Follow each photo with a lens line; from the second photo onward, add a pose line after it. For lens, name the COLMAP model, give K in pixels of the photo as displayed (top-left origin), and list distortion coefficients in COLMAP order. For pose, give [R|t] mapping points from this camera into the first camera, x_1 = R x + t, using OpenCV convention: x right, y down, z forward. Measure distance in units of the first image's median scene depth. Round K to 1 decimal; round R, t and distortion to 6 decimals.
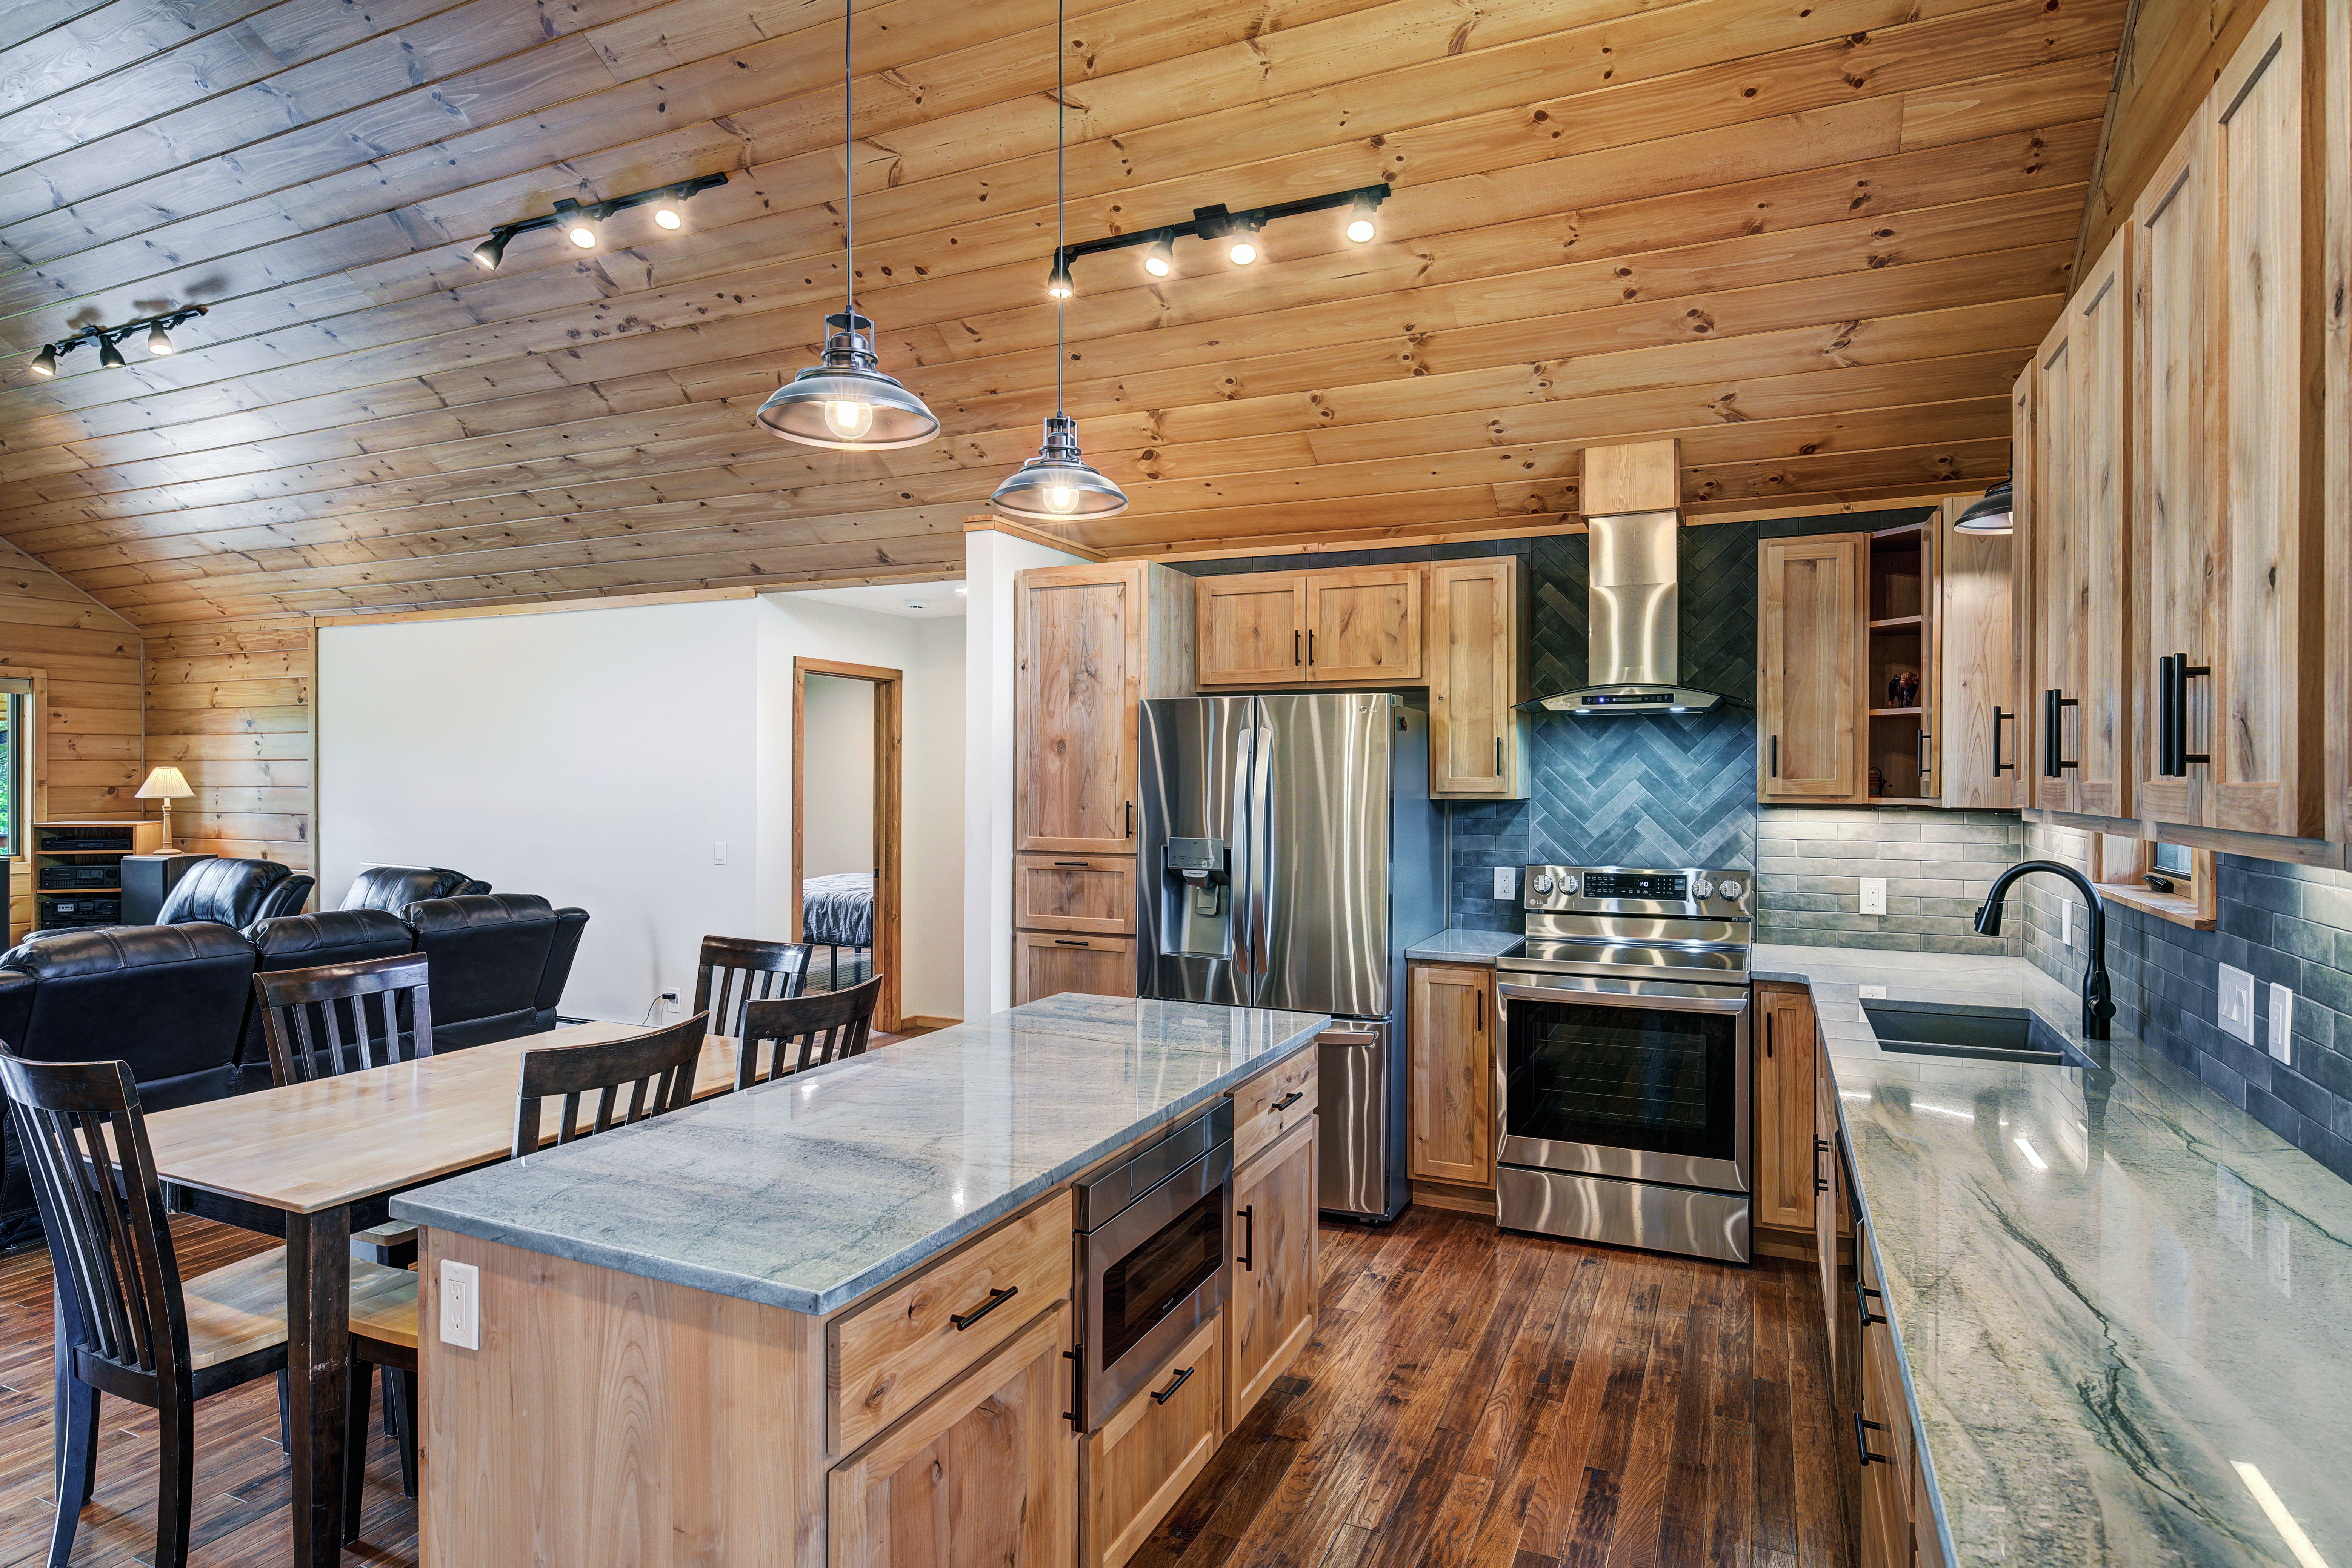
lens RADIAL K [[1273.3, 0, 1140.0], [0, 1273.3, 782.1], [0, 0, 1]] dist [-0.005986, 0.014648]
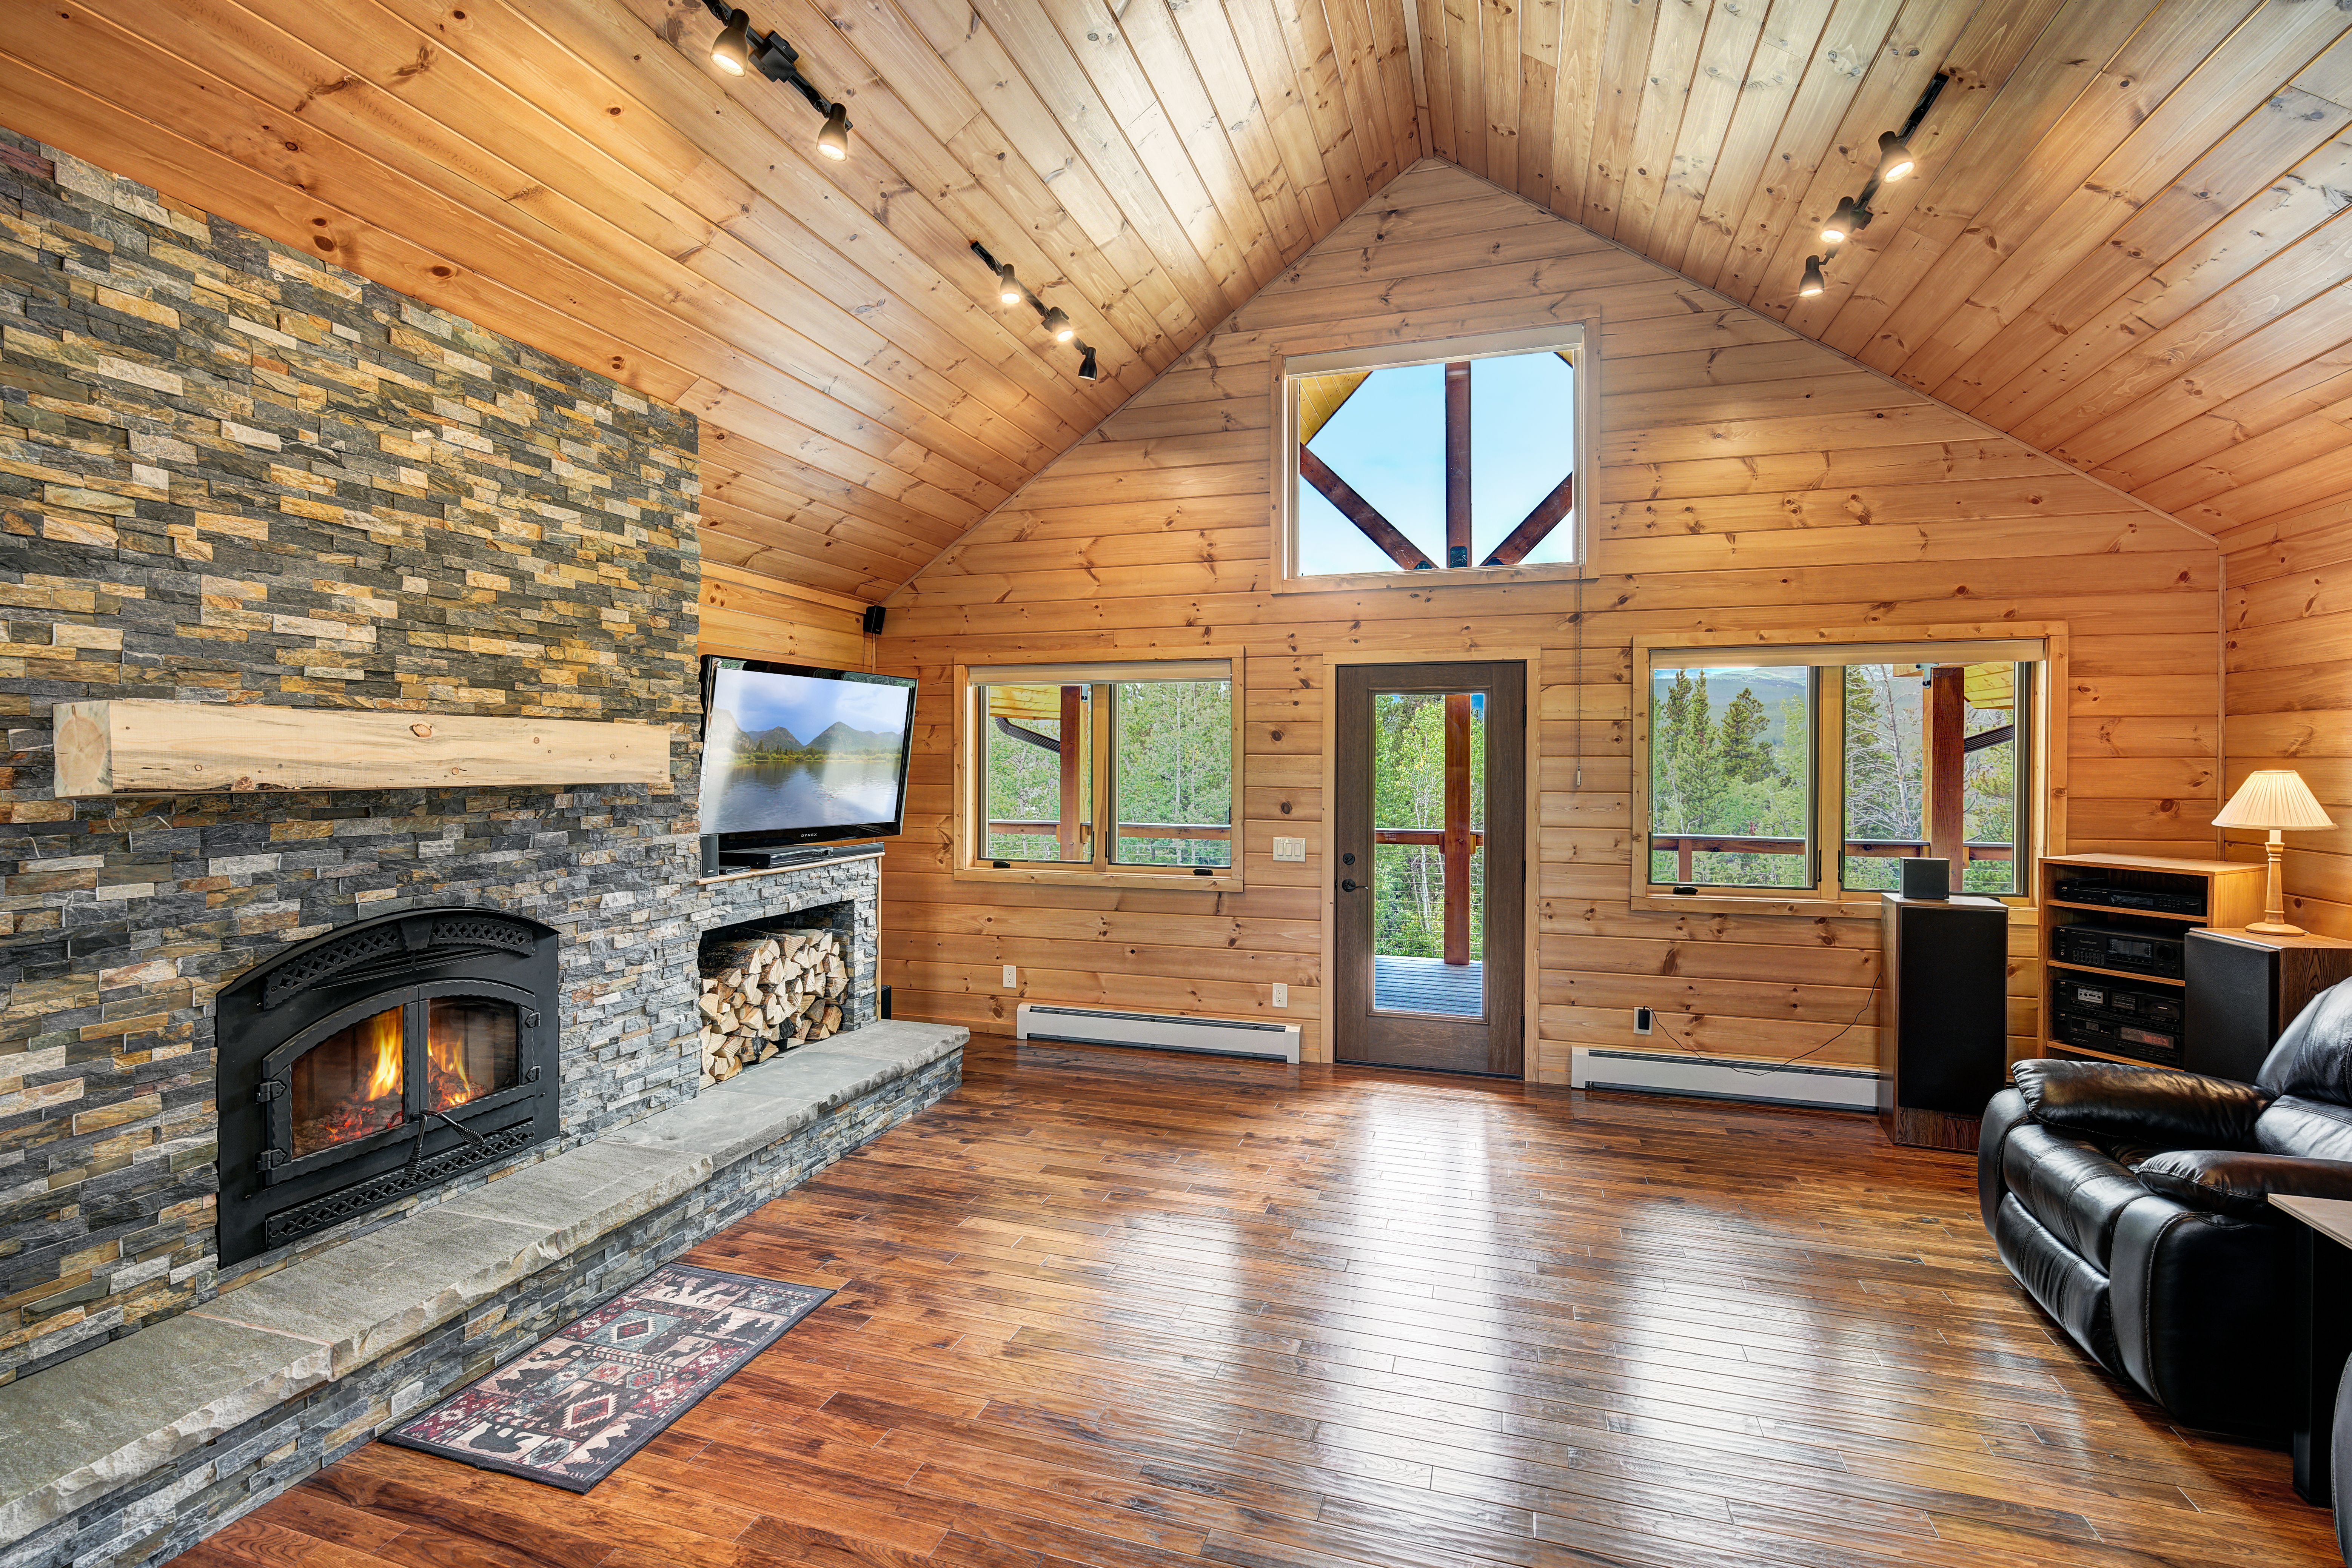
lens RADIAL K [[1076.9, 0, 1201.8], [0, 1076.9, 760.8], [0, 0, 1]] dist [0.013636, -0.001298]
pose [[0.151518, 0.001444, -0.988453, -0.672324], [-0.007381, 0.999973, 0.000329, -0.023067], [0.988427, 0.007246, 0.151525, 0.864249]]
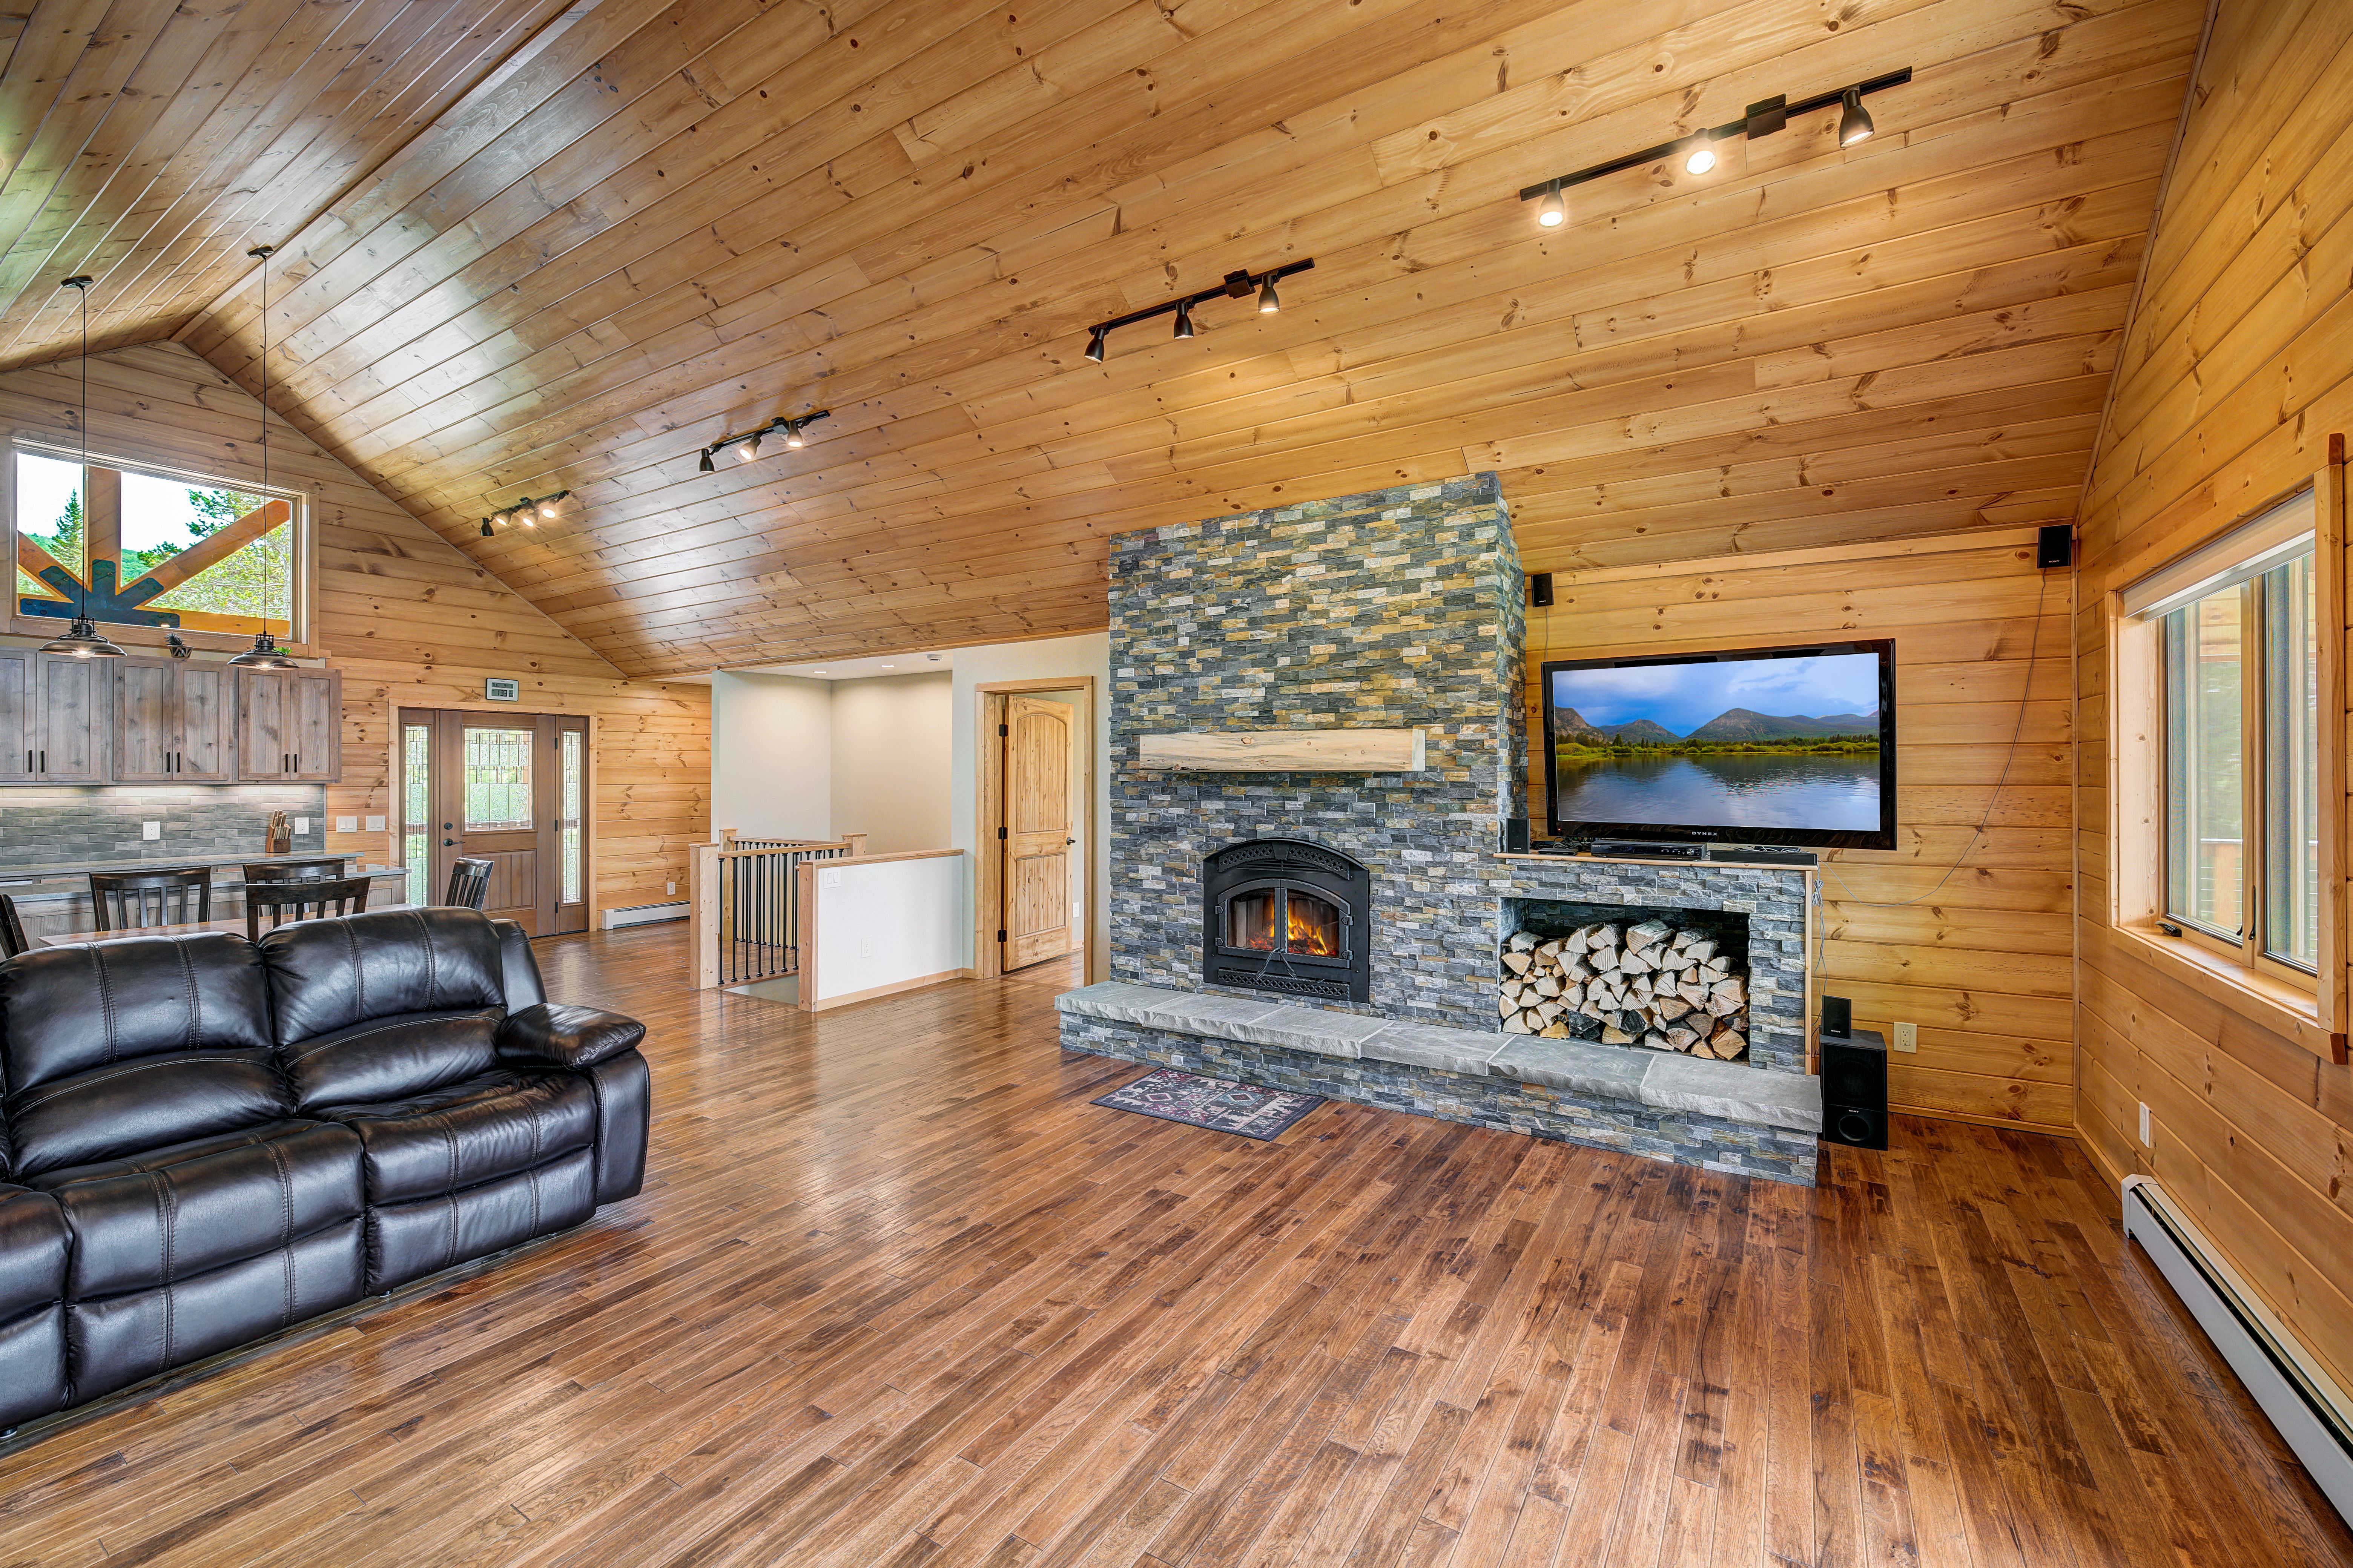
lens RADIAL K [[974.2, 0, 1178.7], [0, 974.2, 770.7], [0, 0, 1]] dist [-0.004115, 0.002668]
pose [[-0.992161, 0.000223, 0.124970, -1.442919], [0.000198, 1.000000, -0.000213, -0.003178], [-0.124970, -0.000187, -0.992161, 1.611438]]
